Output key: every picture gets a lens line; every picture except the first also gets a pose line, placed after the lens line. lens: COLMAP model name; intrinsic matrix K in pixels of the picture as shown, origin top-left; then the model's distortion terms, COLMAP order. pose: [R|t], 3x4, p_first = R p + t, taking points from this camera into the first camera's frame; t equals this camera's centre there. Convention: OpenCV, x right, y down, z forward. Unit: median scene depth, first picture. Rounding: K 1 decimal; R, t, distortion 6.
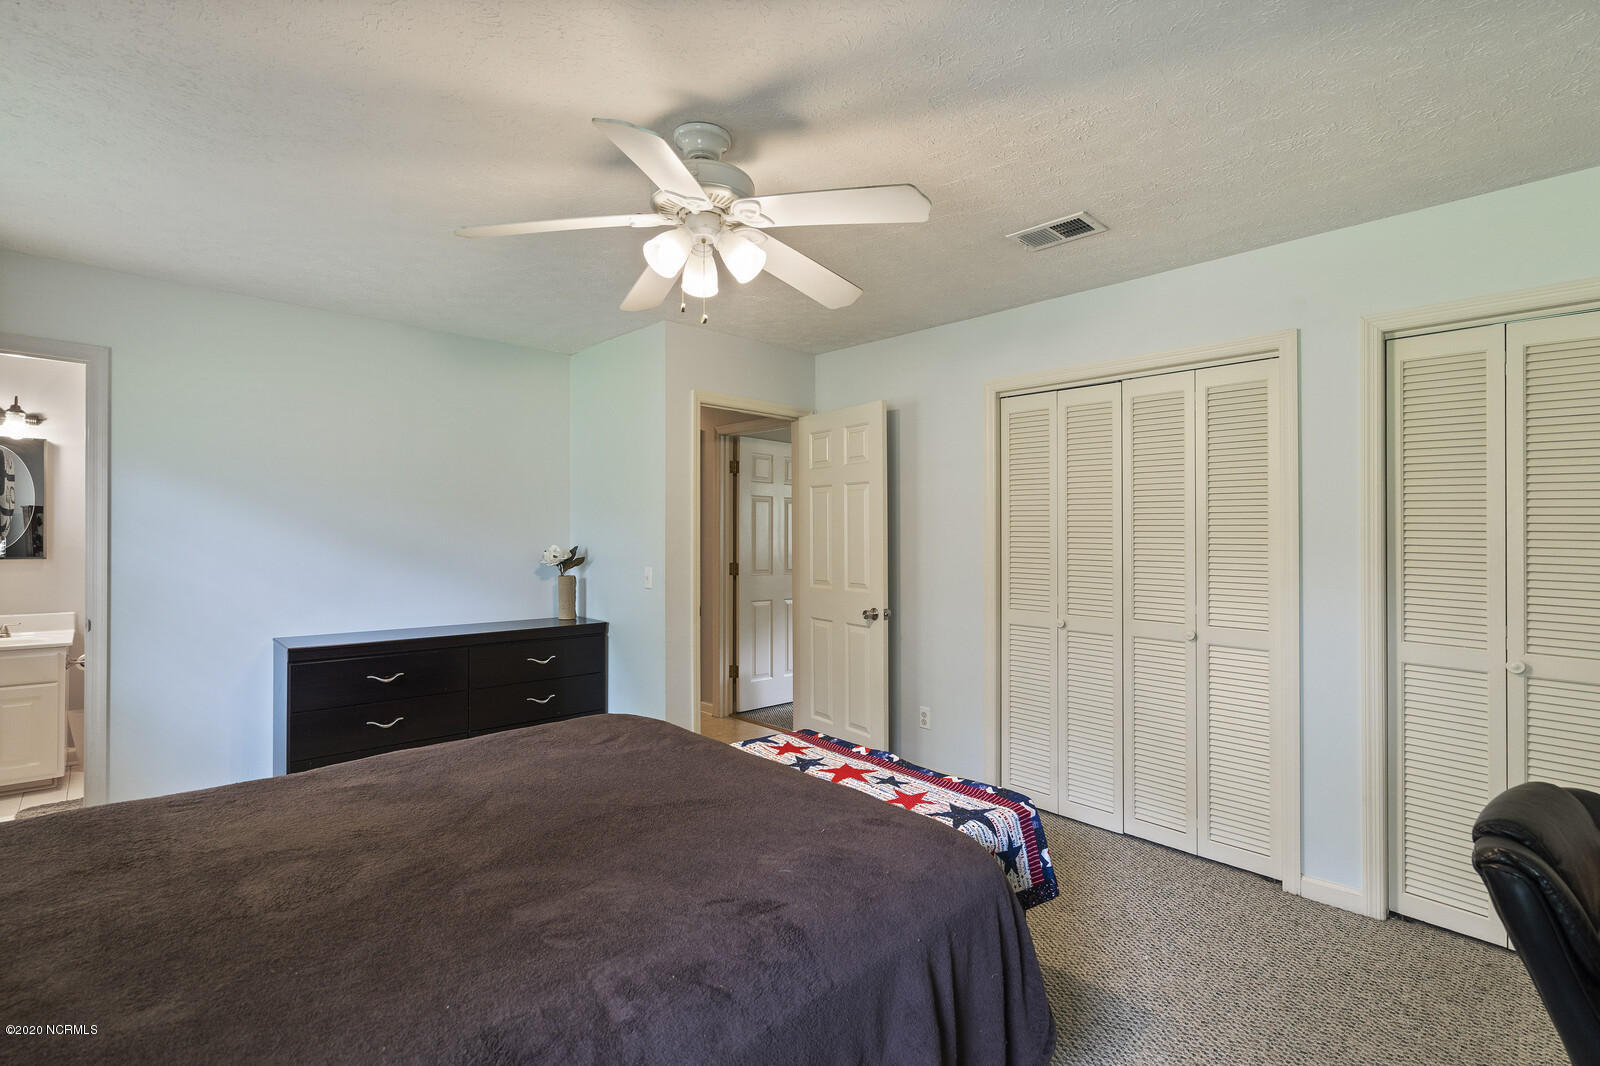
lens RADIAL K [[738.2, 0, 800.0], [0, 738.2, 533.0], [0, 0, 1]] dist [0.000138, 0.000239]
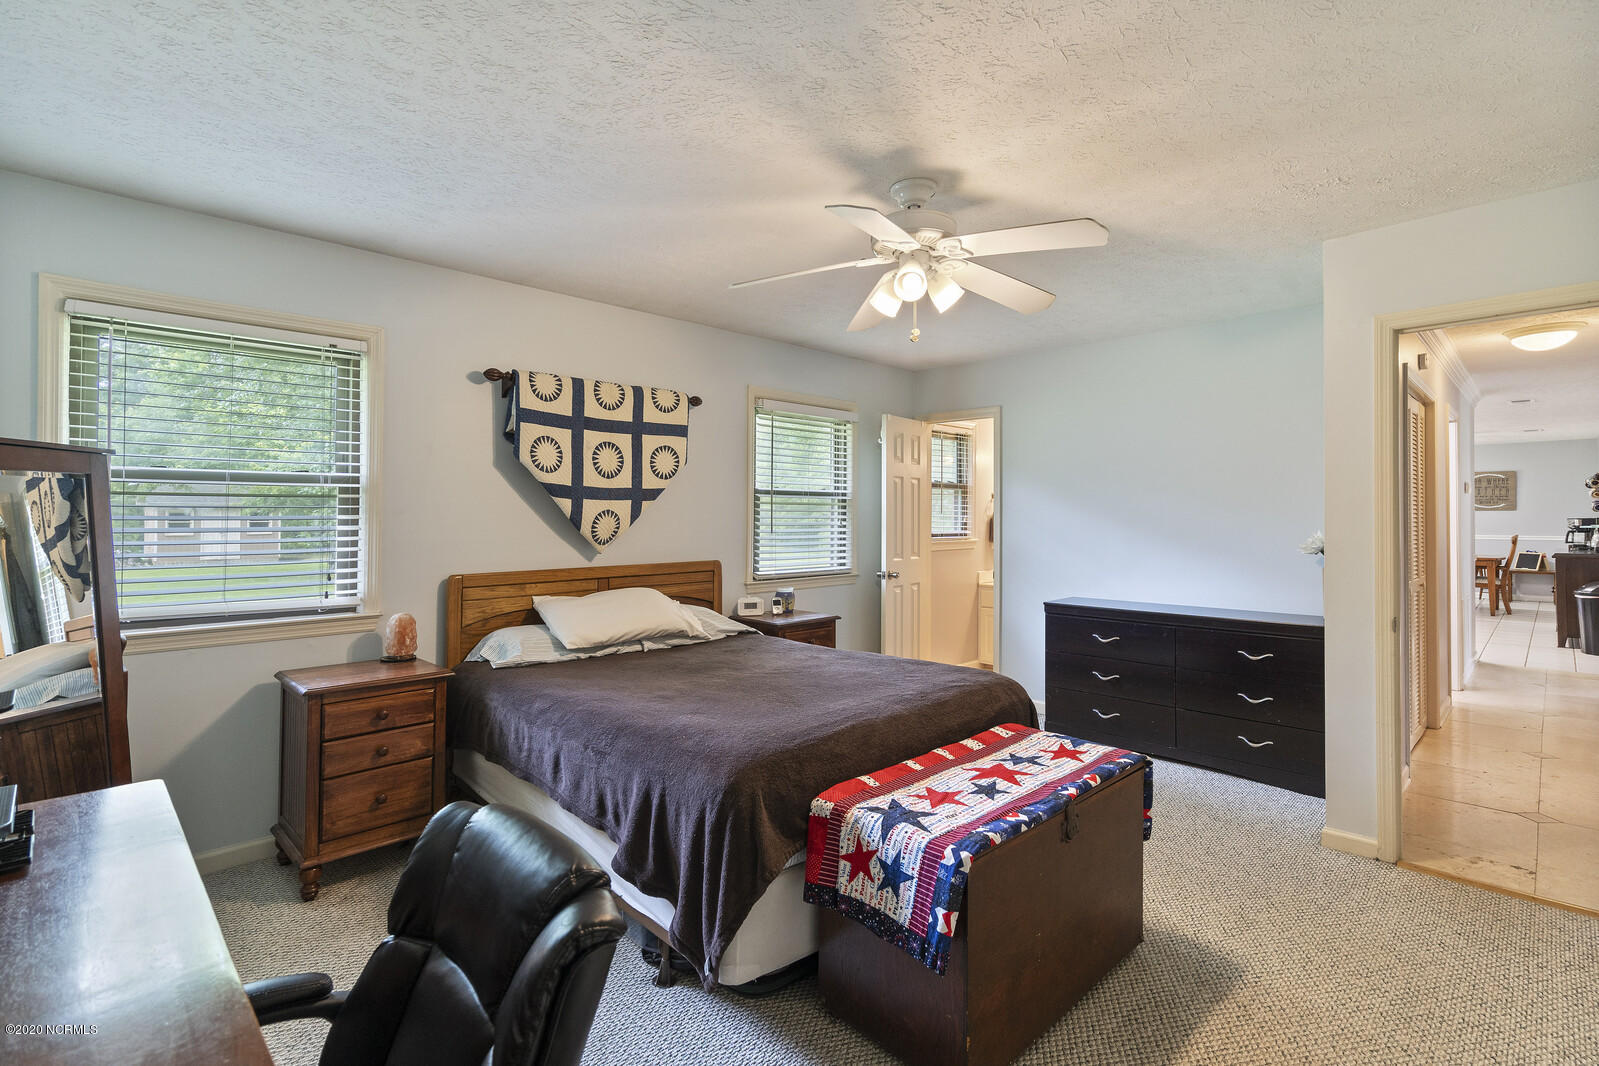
lens RADIAL K [[737.8, 0, 799.5], [0, 737.8, 533.0], [0, 0, 1]] dist [0.000138, 0.000239]
pose [[0.023552, 0.014977, -0.999610, 1.015715], [0.004158, 0.999878, 0.015079, 0.004601], [0.999714, -0.004512, 0.023487, 0.744177]]
